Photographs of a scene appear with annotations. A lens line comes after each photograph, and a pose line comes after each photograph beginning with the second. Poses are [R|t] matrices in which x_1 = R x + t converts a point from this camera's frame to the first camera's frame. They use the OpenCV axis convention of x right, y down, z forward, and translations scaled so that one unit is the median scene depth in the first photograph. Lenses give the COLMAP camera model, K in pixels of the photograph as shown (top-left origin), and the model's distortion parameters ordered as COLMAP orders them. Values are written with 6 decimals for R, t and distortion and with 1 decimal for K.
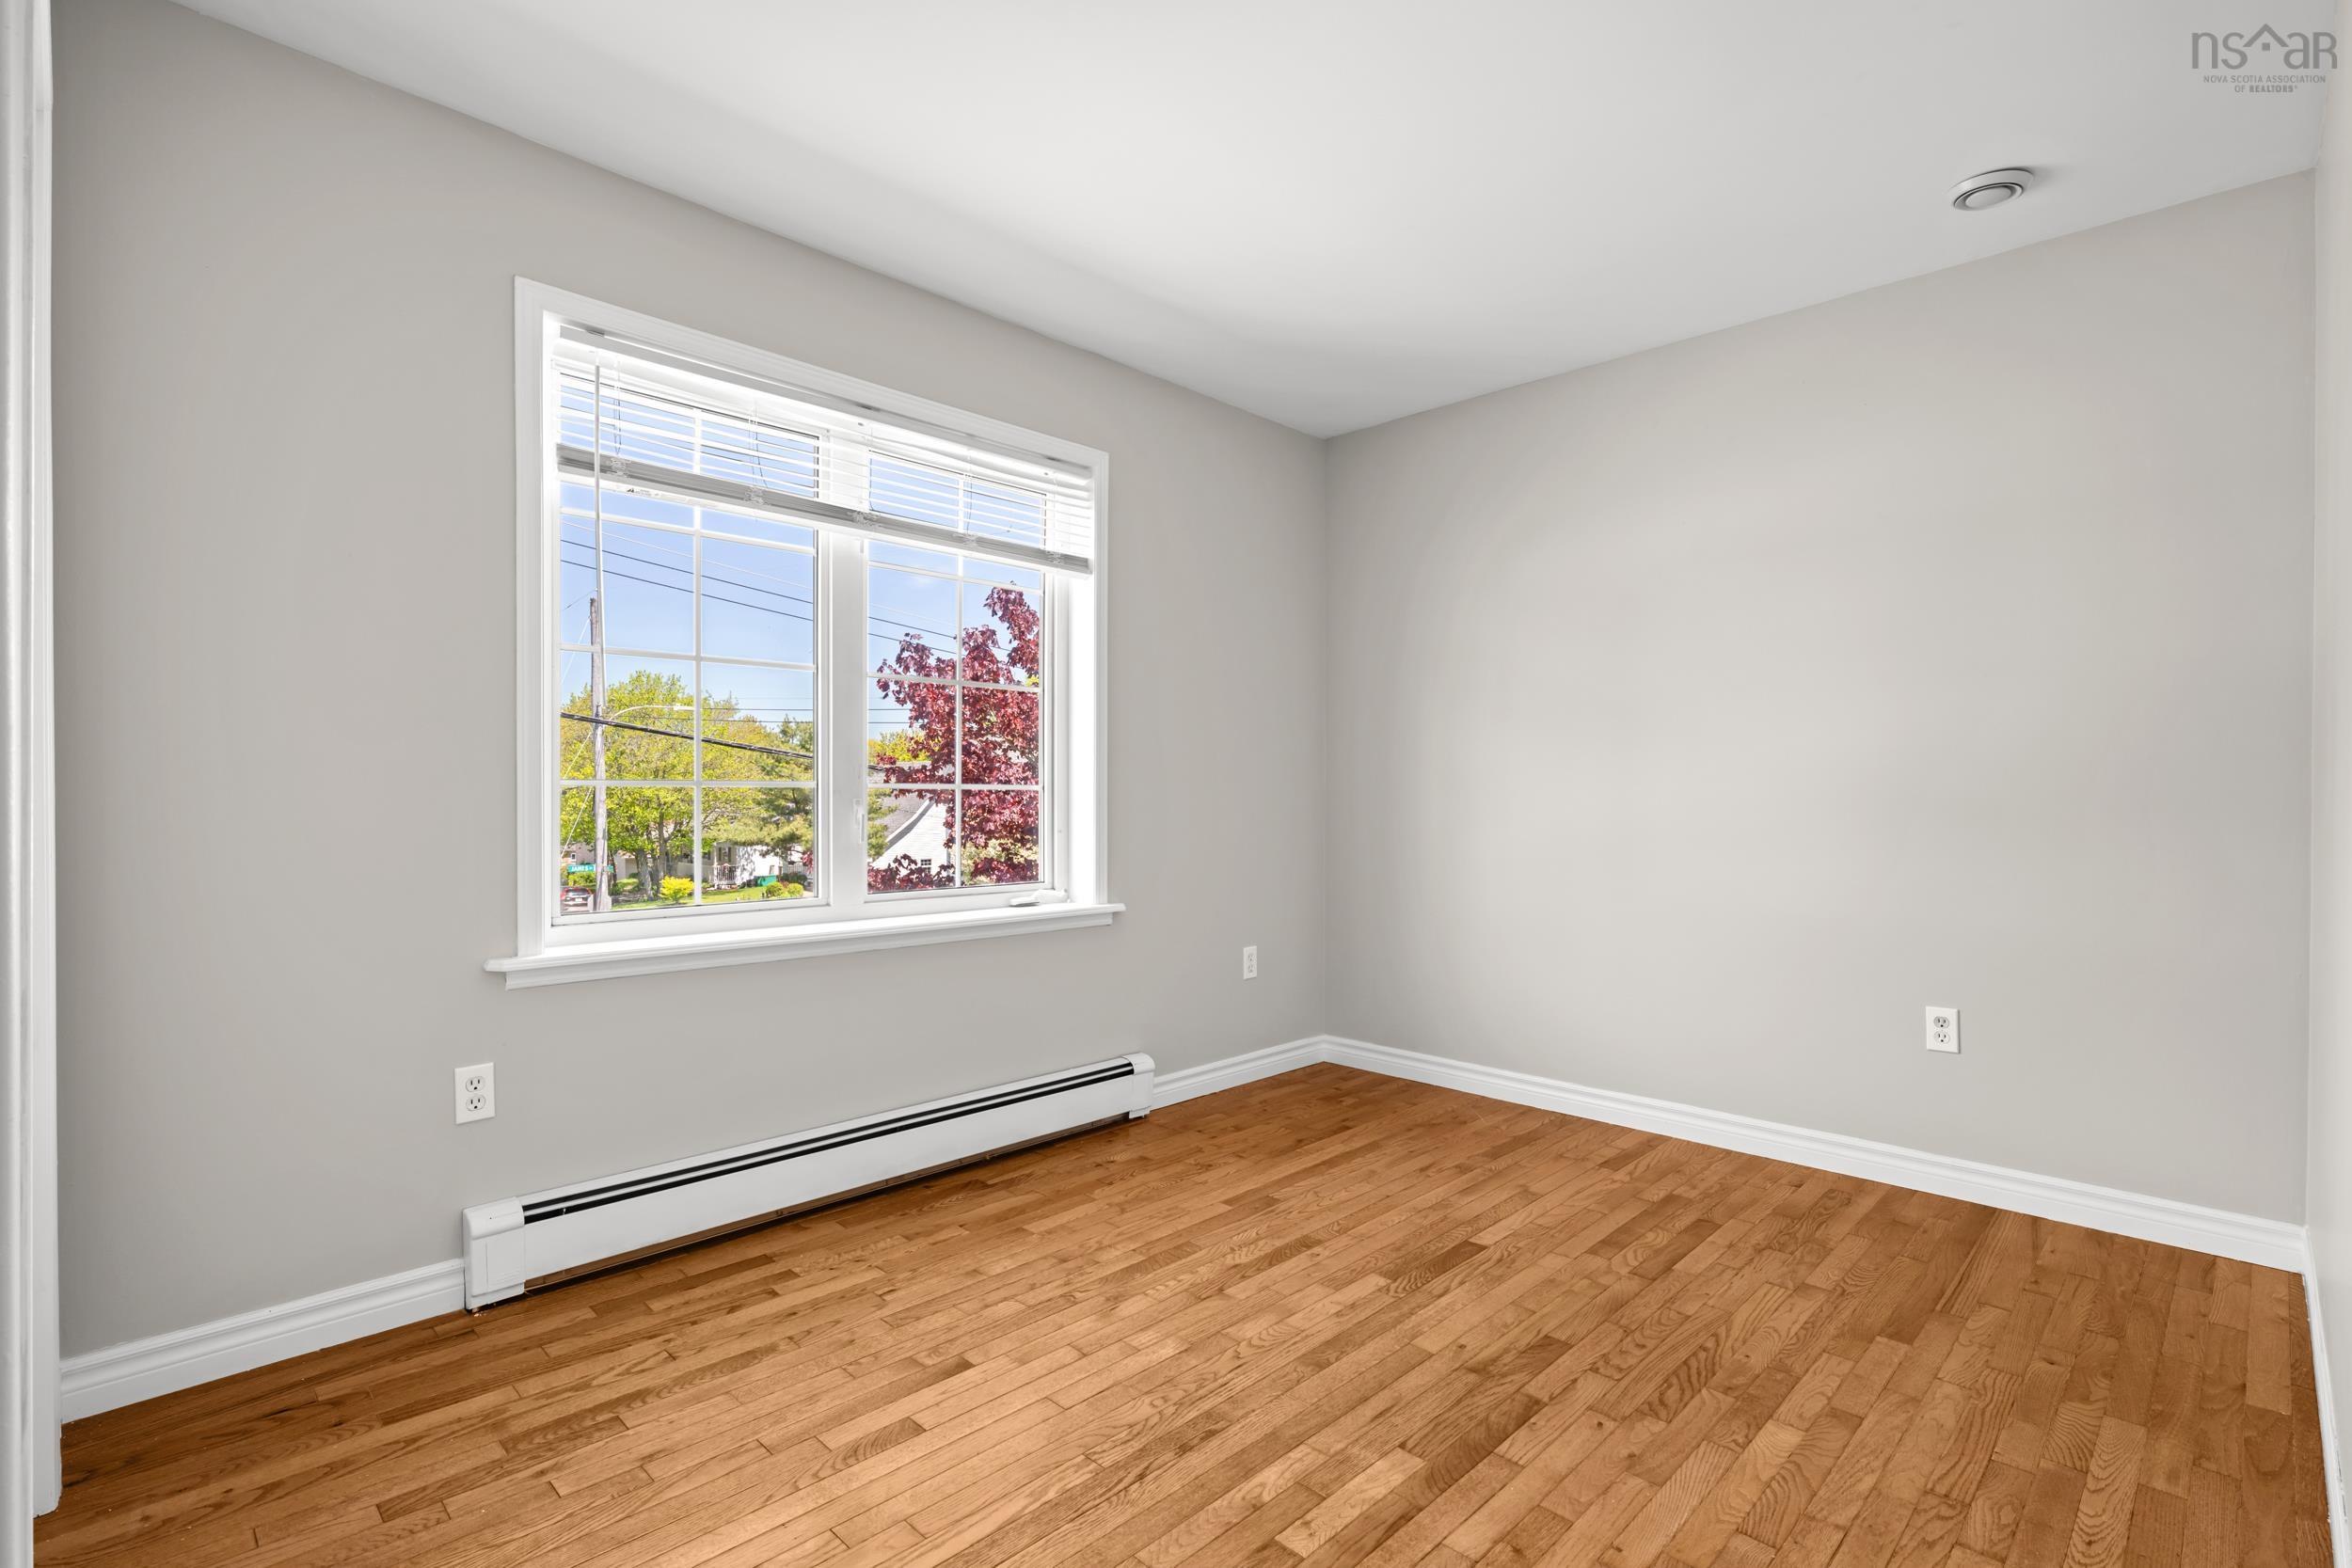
lens RADIAL K [[1100.6, 0, 1189.1], [0, 1100.6, 787.8], [0, 0, 1]] dist [-0.000824, -0.001009]
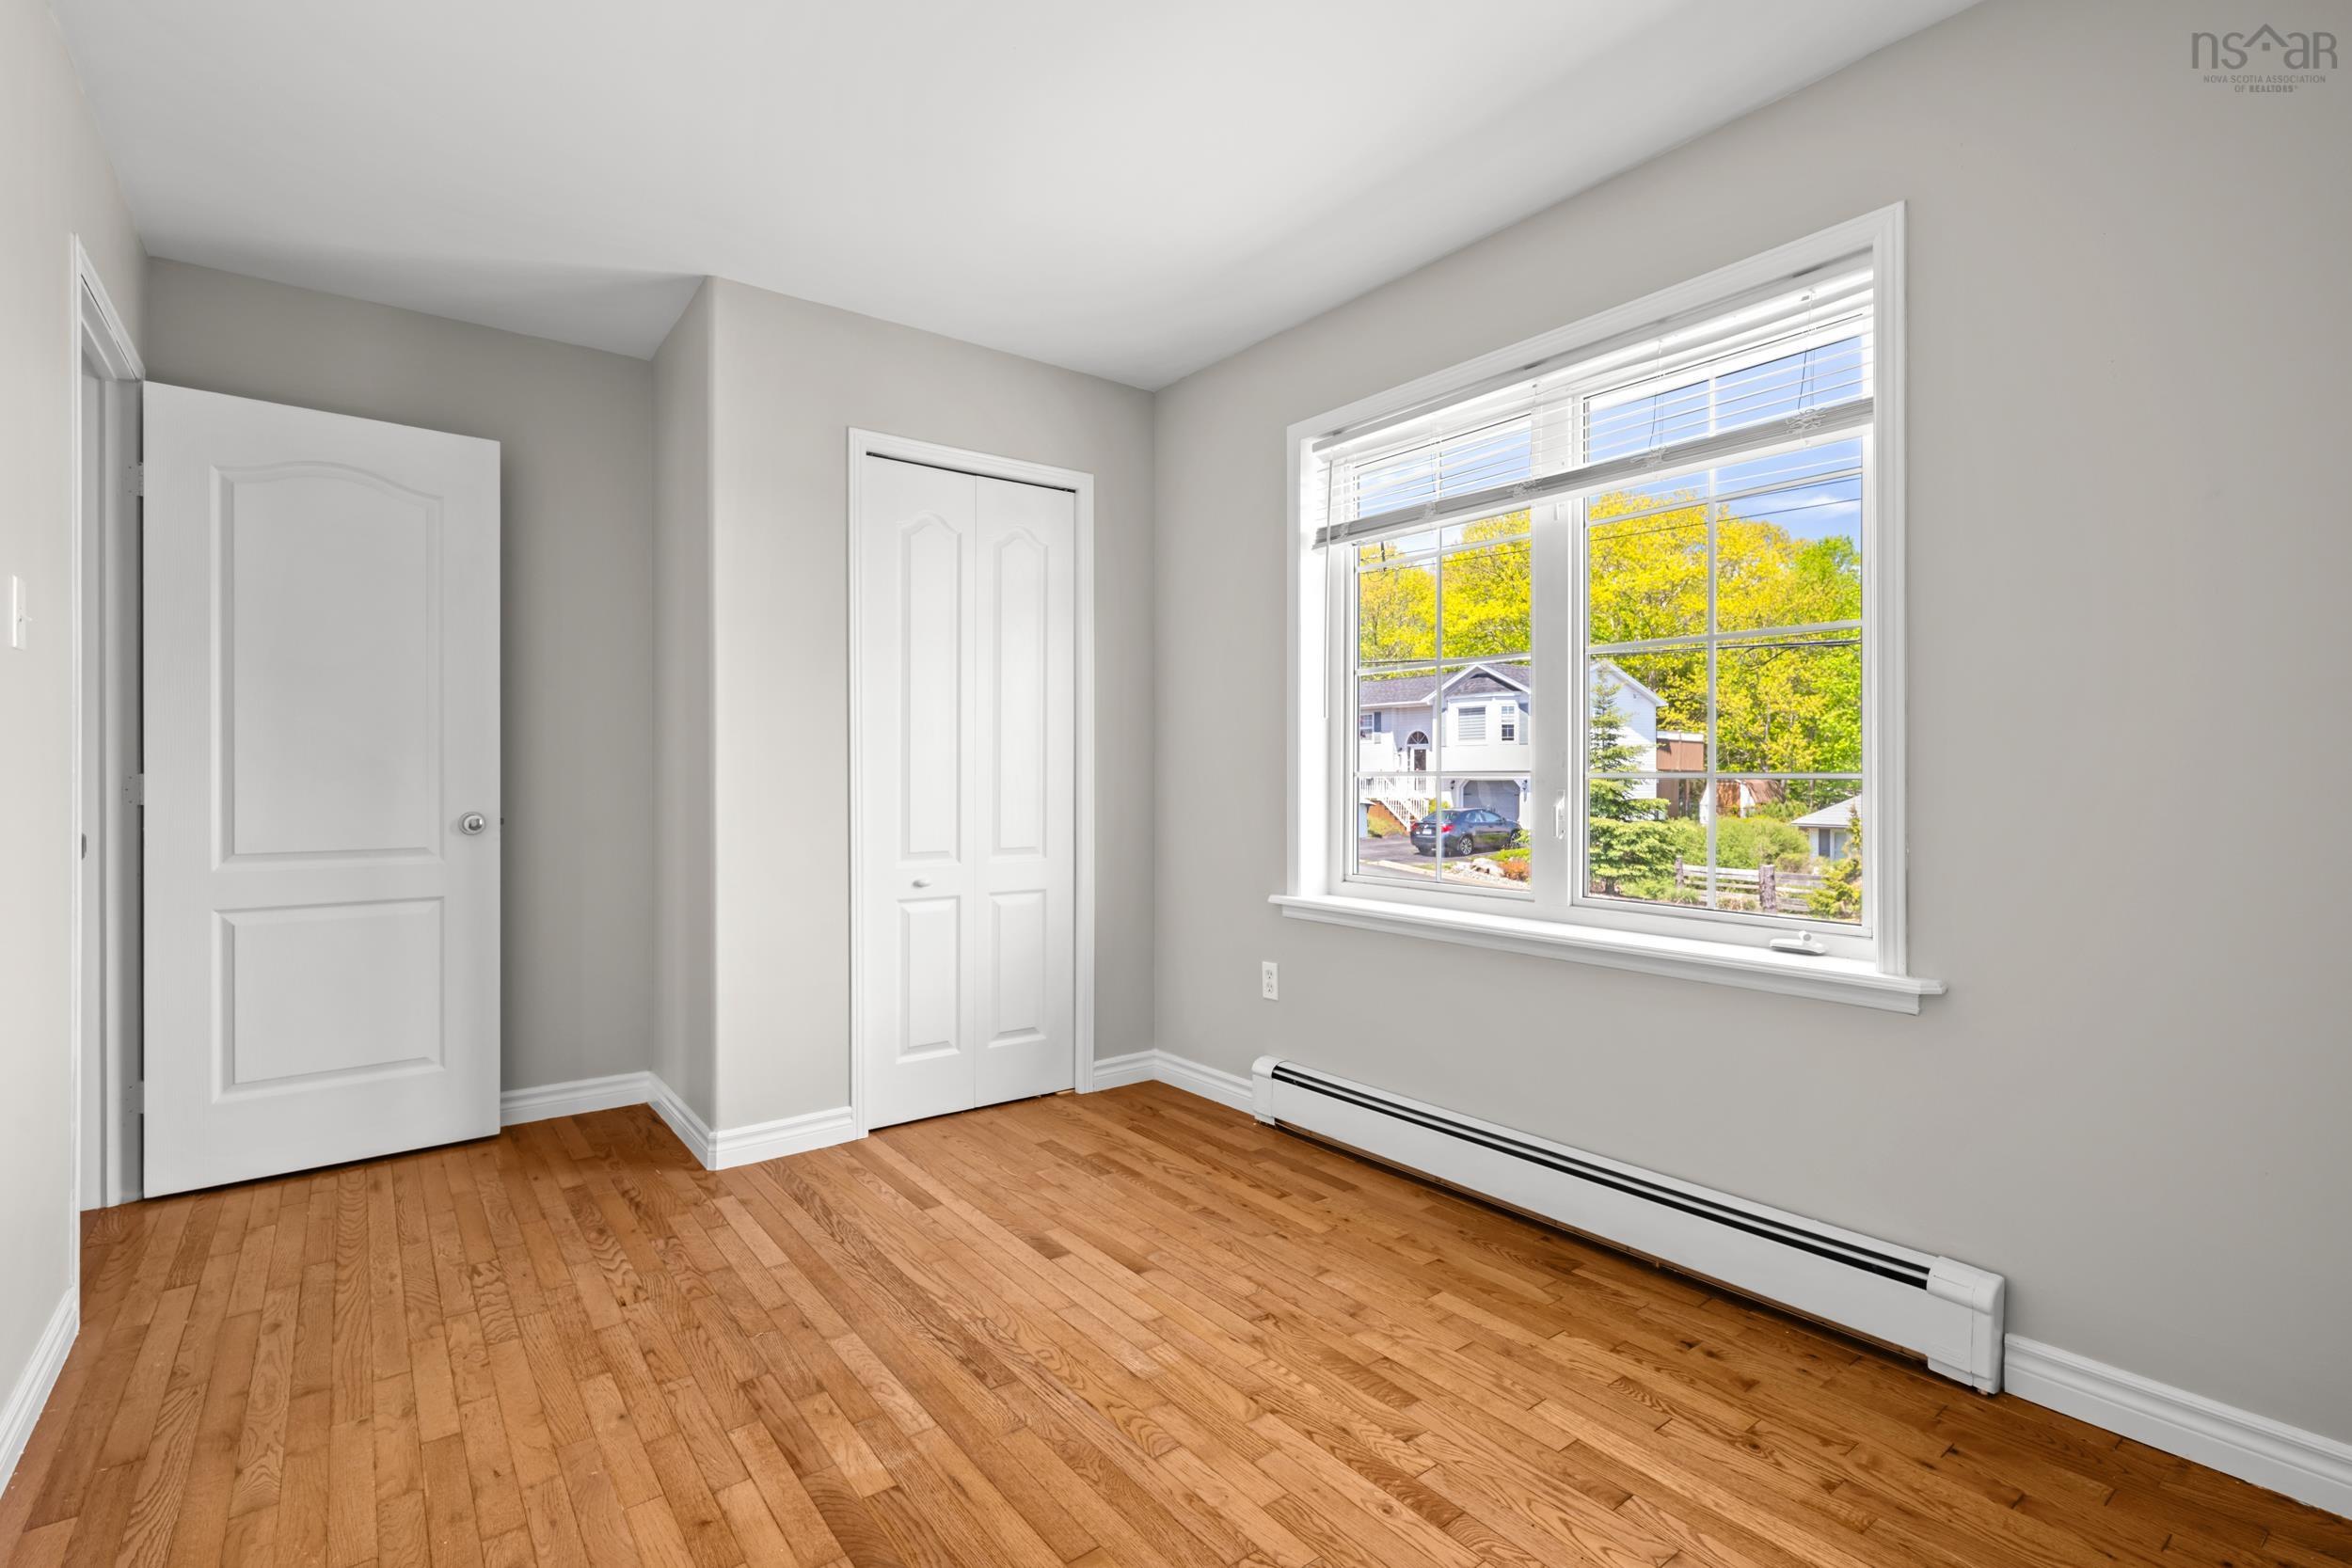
lens RADIAL K [[1100.6, 0, 1189.1], [0, 1100.6, 787.8], [0, 0, 1]] dist [-0.000824, -0.001009]
pose [[-0.143770, 0.009029, -0.989570, 0.868054], [0.002930, 0.999958, 0.008698, -0.002509], [0.989607, -0.001649, -0.143790, 1.113654]]
